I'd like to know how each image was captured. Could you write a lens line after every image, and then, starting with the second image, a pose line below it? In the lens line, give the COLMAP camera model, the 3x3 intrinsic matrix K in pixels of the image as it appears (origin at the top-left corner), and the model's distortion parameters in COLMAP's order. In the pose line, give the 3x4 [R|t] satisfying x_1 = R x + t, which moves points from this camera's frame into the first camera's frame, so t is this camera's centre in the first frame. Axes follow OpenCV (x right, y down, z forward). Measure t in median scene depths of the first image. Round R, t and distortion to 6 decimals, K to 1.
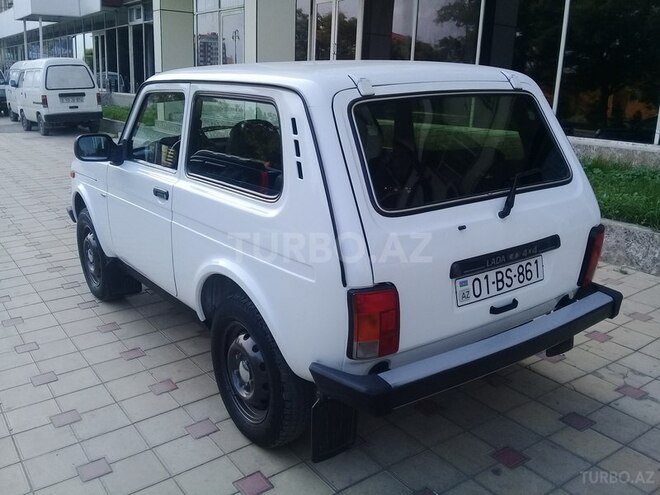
lens RADIAL K [[606.8, 0, 330.0], [0, 606.8, 247.5], [0, 0, 1]] dist [0.111018, -0.222299]
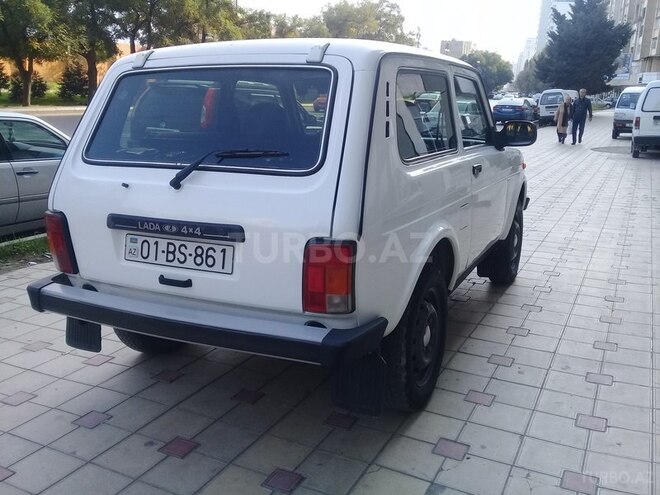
lens RADIAL K [[606.8, 0, 330.0], [0, 606.8, 247.5], [0, 0, 1]] dist [0.111018, -0.222299]
pose [[0.470760, 0.209441, -0.857041, 1.222445], [-0.249883, 0.963289, 0.098148, -0.112119], [0.846134, 0.167956, 0.505814, 0.711800]]
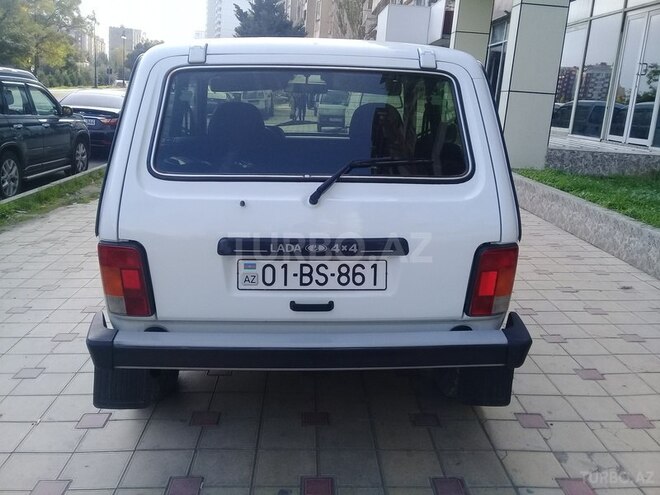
lens RADIAL K [[606.8, 0, 330.0], [0, 606.8, 247.5], [0, 0, 1]] dist [0.111018, -0.222299]
pose [[0.837500, 0.154187, -0.524234, 0.752097], [-0.178722, 0.983892, 0.003860, 0.005883], [0.516385, 0.090459, 0.851566, 0.265429]]
